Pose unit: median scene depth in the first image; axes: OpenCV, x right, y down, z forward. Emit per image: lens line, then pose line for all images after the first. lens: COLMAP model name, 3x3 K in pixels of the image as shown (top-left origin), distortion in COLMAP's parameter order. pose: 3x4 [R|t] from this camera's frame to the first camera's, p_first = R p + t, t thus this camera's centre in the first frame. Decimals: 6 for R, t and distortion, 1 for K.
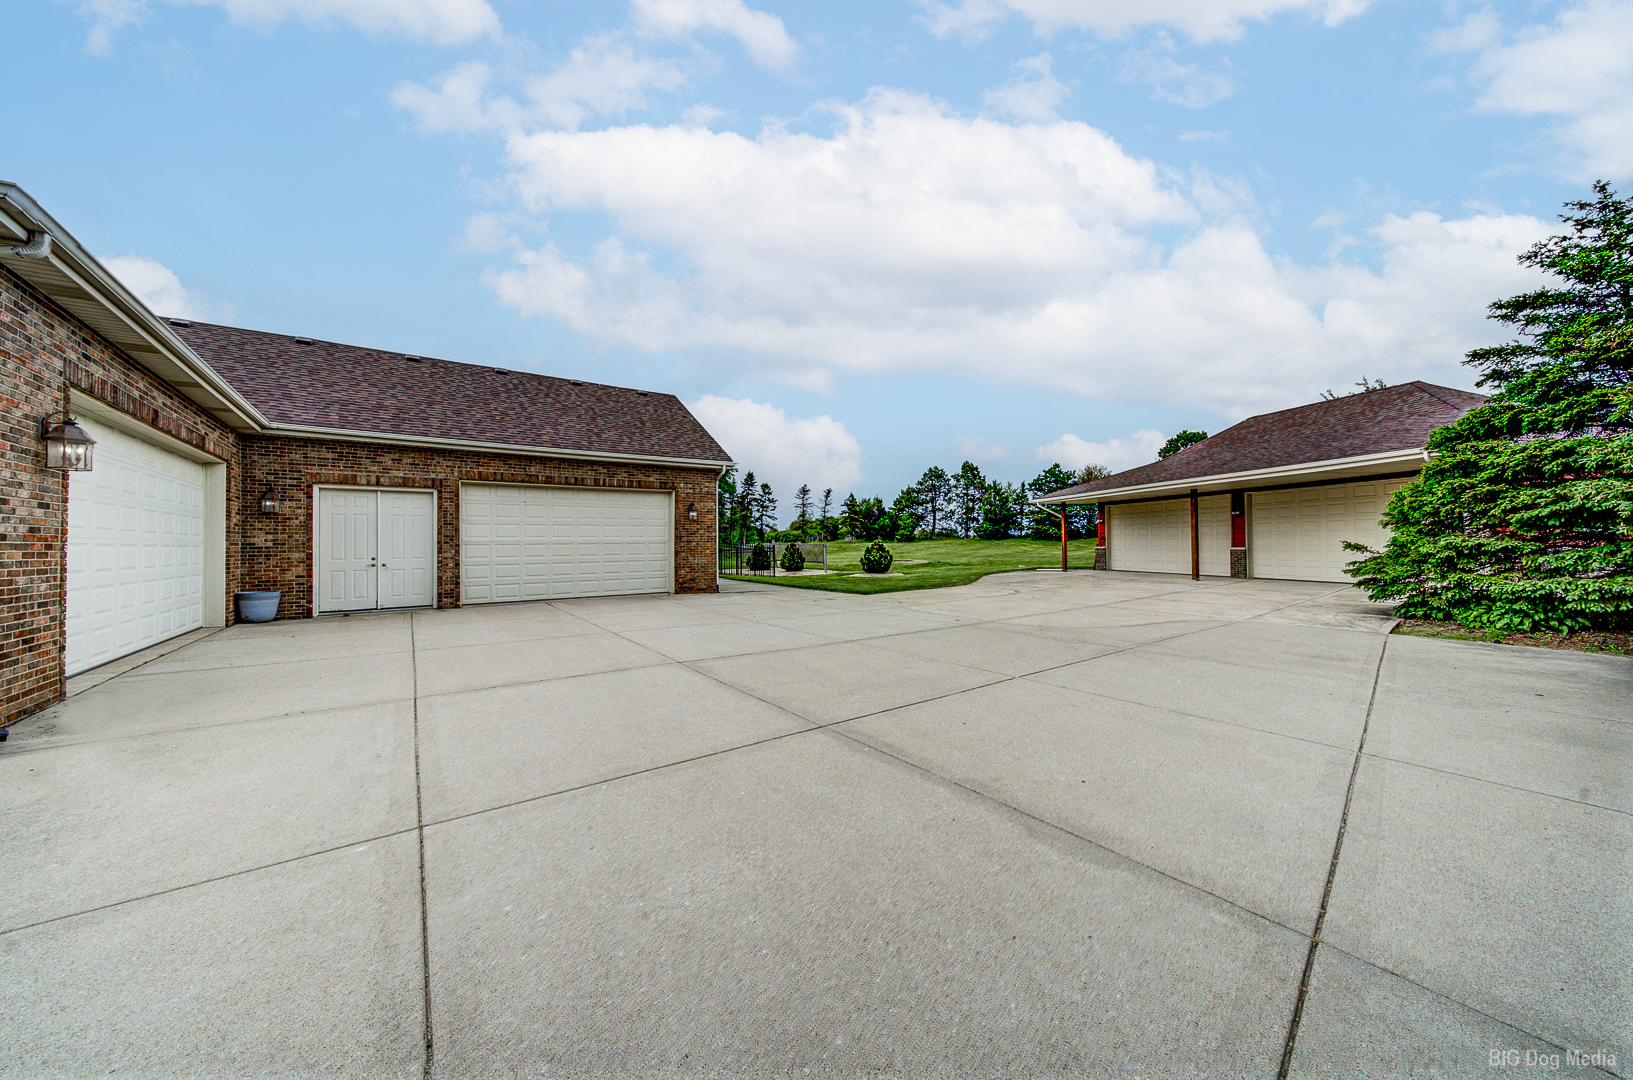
lens RADIAL K [[562.7, 0, 813.5], [0, 562.7, 542.5], [0, 0, 1]] dist [0.000283, 0.000006]
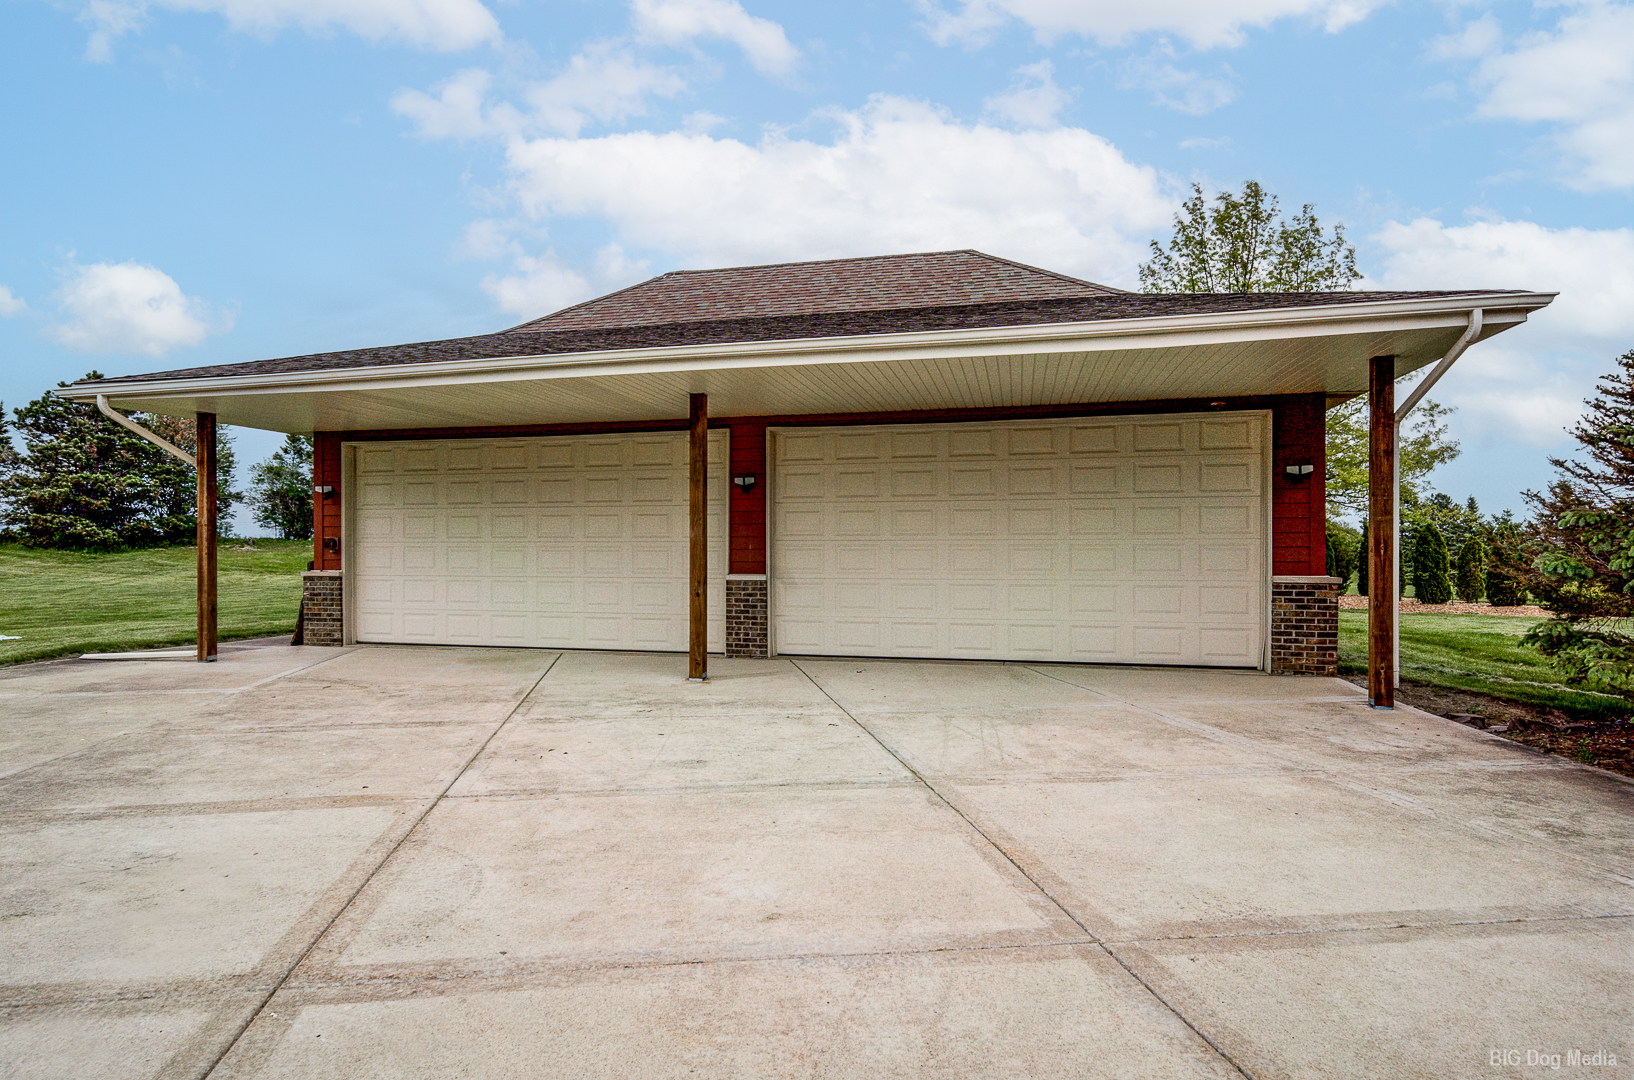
lens RADIAL K [[950.5, 0, 814.1], [0, 950.5, 551.7], [0, 0, 1]] dist [0.001147, 0.001016]
pose [[0.479172, 0.013968, 0.877610, 0.168450], [-0.009160, 0.999898, -0.010913, 0.000492], [-0.877673, -0.002810, 0.479251, 0.490825]]
